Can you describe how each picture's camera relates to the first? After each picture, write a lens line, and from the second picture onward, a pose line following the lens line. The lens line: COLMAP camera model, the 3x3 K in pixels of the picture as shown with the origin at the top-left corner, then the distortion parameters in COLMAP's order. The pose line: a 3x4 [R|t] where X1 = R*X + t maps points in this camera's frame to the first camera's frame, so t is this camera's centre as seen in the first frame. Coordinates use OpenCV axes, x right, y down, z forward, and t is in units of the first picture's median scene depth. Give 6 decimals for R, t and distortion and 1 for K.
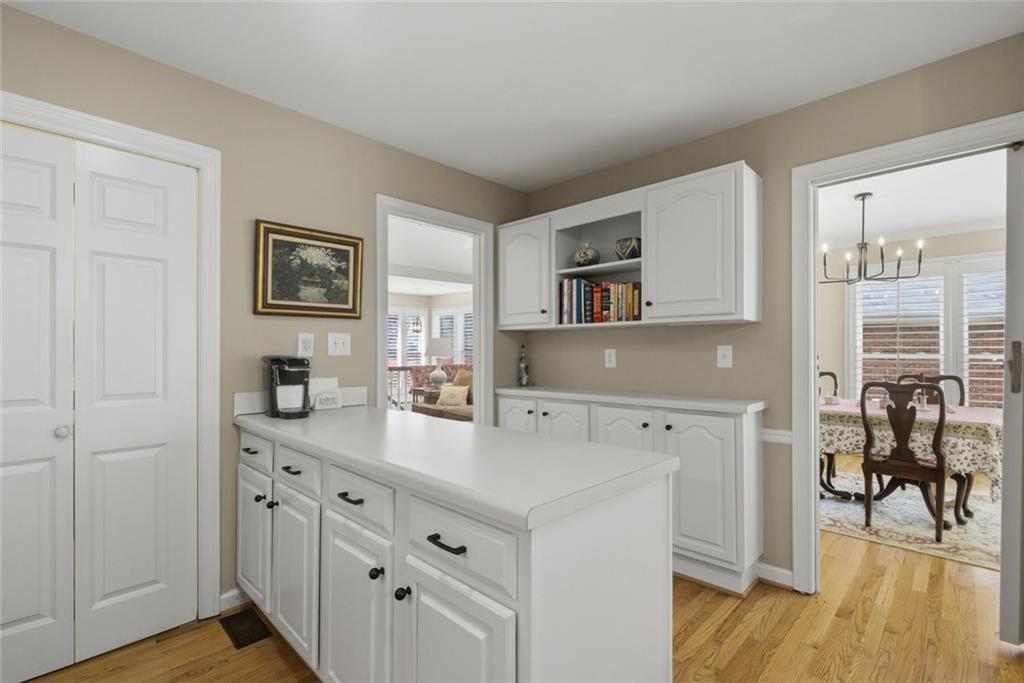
lens RADIAL K [[467.4, 0, 514.1], [0, 467.4, 348.7], [0, 0, 1]] dist [-0.004778, 0.000999]
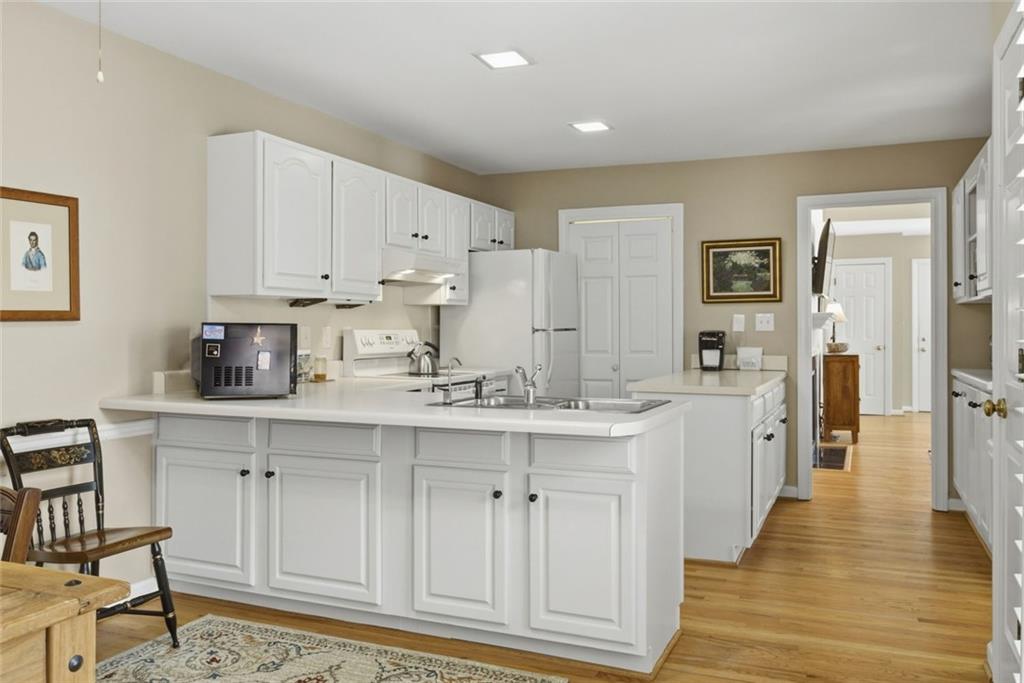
lens RADIAL K [[824.4, 0, 513.0], [0, 824.4, 328.1], [0, 0, 1]] dist [0.000882, -0.010181]
pose [[0.352577, -0.002173, -0.935780, 1.600769], [0.004345, 0.999990, -0.000685, 0.005908], [0.935773, -0.003824, 0.352583, -0.486785]]
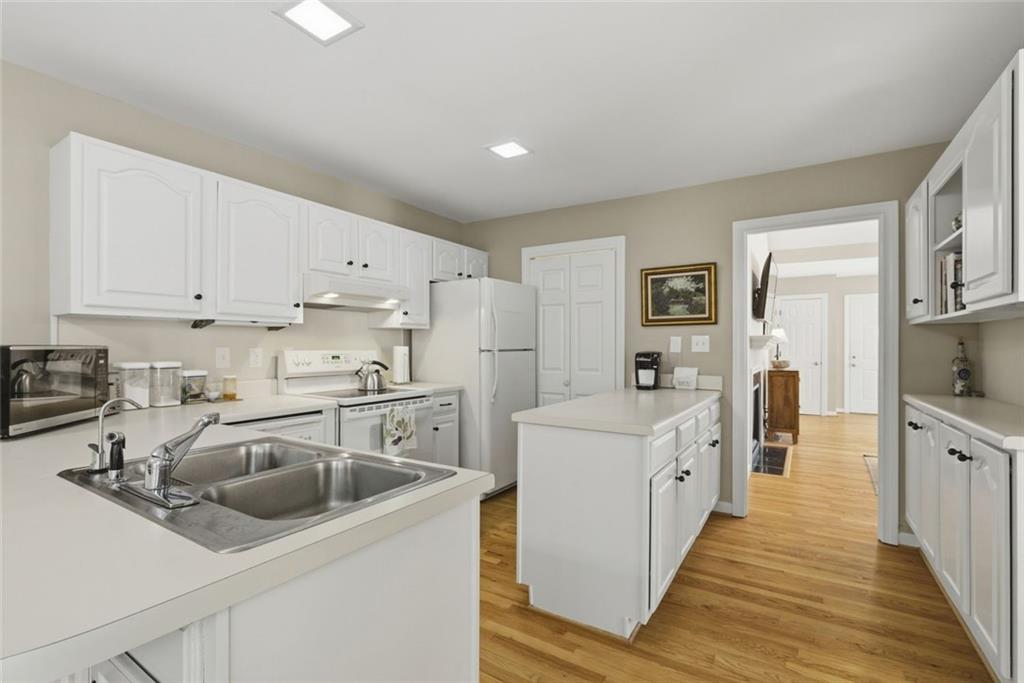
lens RADIAL K [[467.4, 0, 511.3], [0, 467.4, 347.9], [0, 0, 1]] dist [-0.004778, 0.000999]
pose [[0.199609, 0.002144, -0.979873, 0.897102], [0.001837, 0.999995, 0.002562, -0.002191], [0.979874, -0.002311, 0.199604, 0.194584]]
